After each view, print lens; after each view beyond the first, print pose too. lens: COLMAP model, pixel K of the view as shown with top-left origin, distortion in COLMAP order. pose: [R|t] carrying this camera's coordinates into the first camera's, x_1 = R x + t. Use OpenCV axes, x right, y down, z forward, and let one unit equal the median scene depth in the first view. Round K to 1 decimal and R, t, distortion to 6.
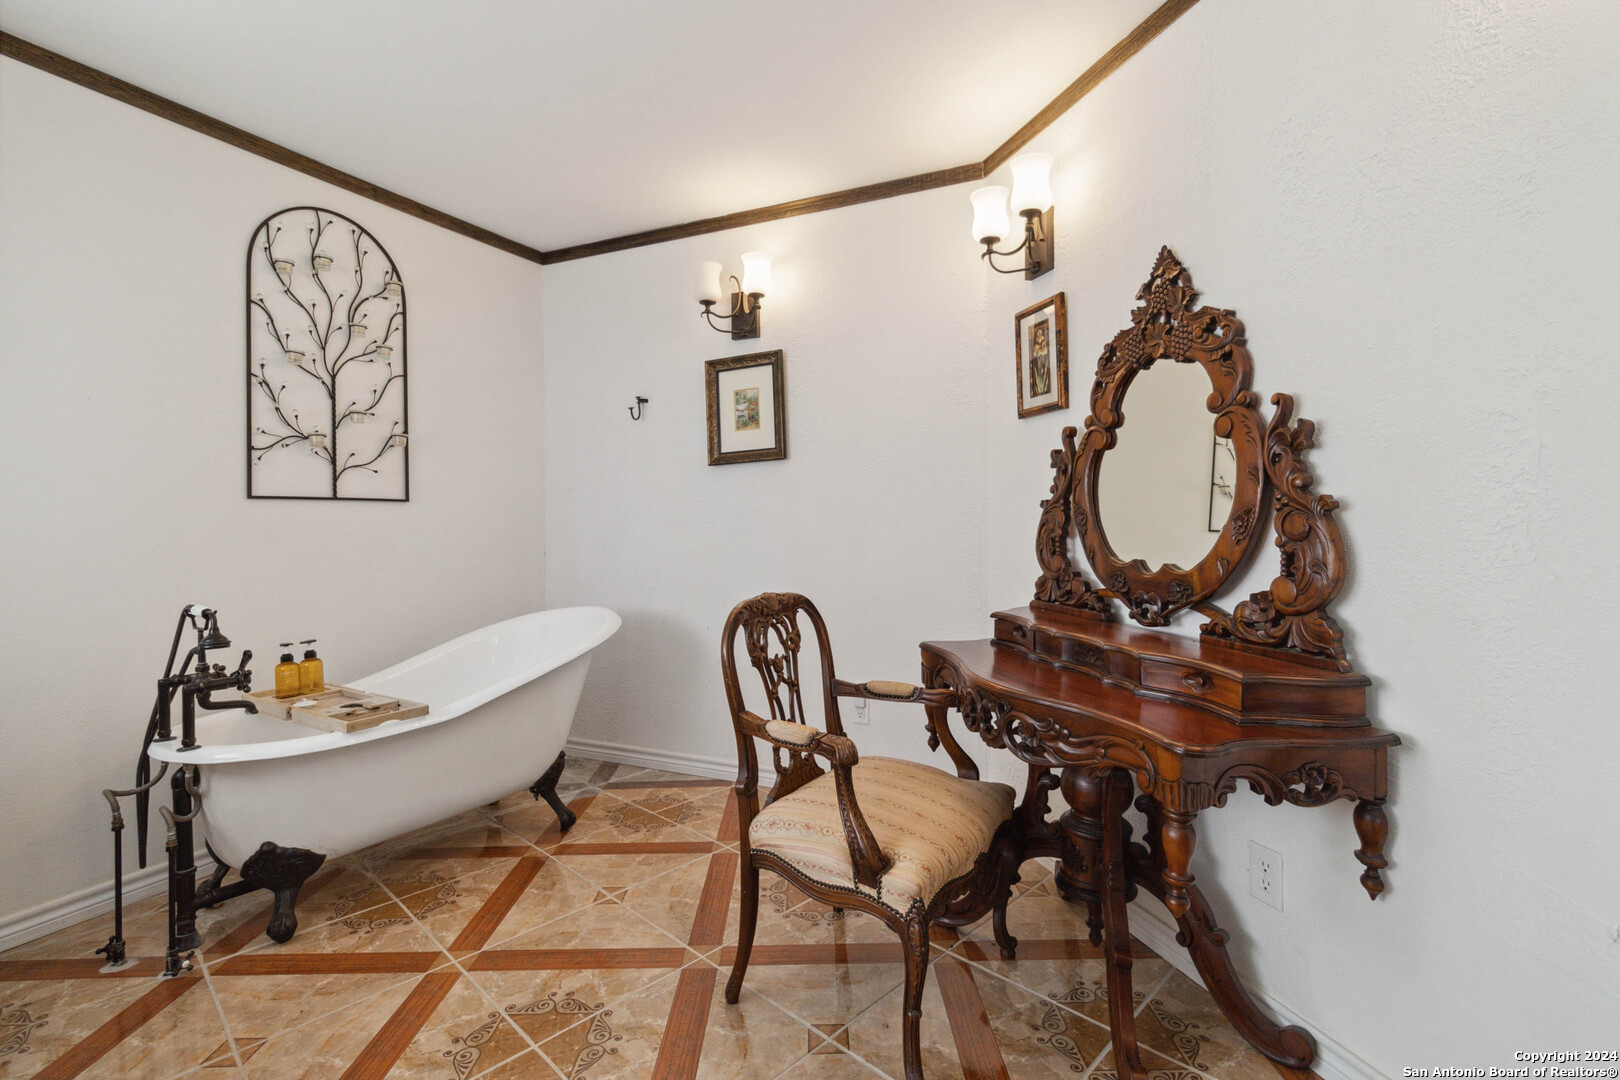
lens RADIAL K [[762.4, 0, 819.7], [0, 762.4, 523.3], [0, 0, 1]] dist [0.001510, 0.000329]
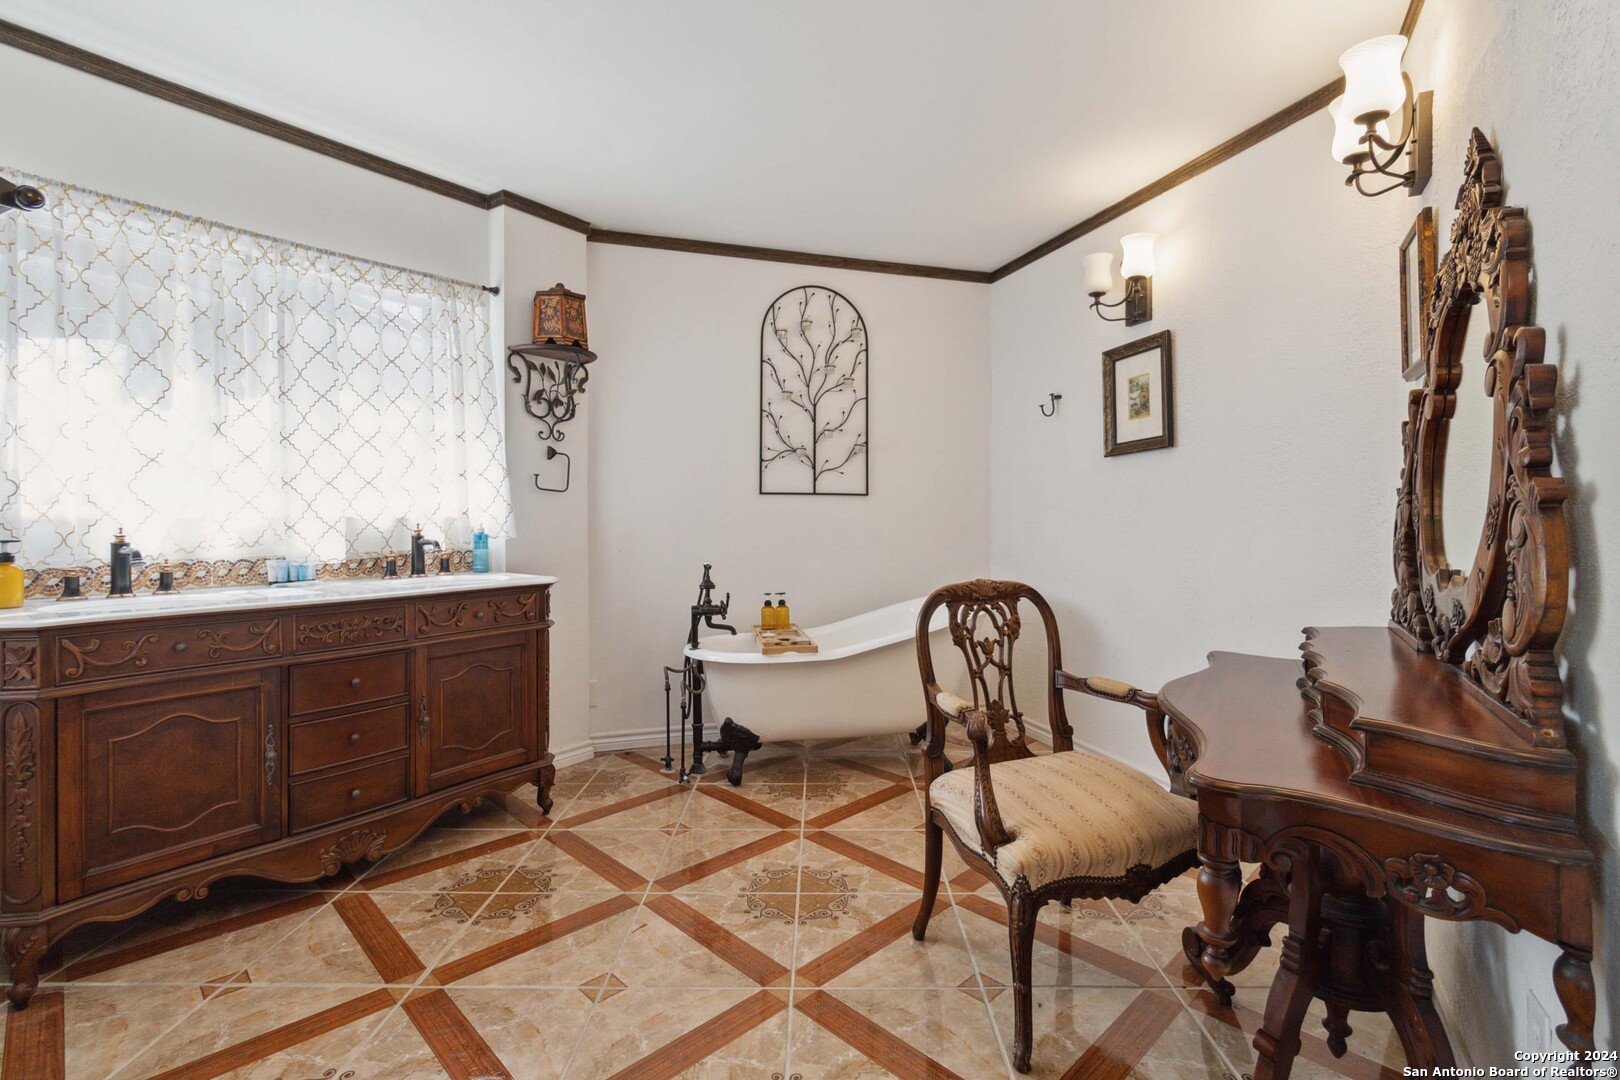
lens RADIAL K [[762.4, 0, 819.7], [0, 762.4, 523.3], [0, 0, 1]] dist [0.001510, 0.000329]
pose [[0.694047, 0.020772, -0.719630, 0.397227], [-0.009694, 0.999763, 0.019508, -0.006268], [0.719865, -0.006563, 0.694083, 0.050431]]
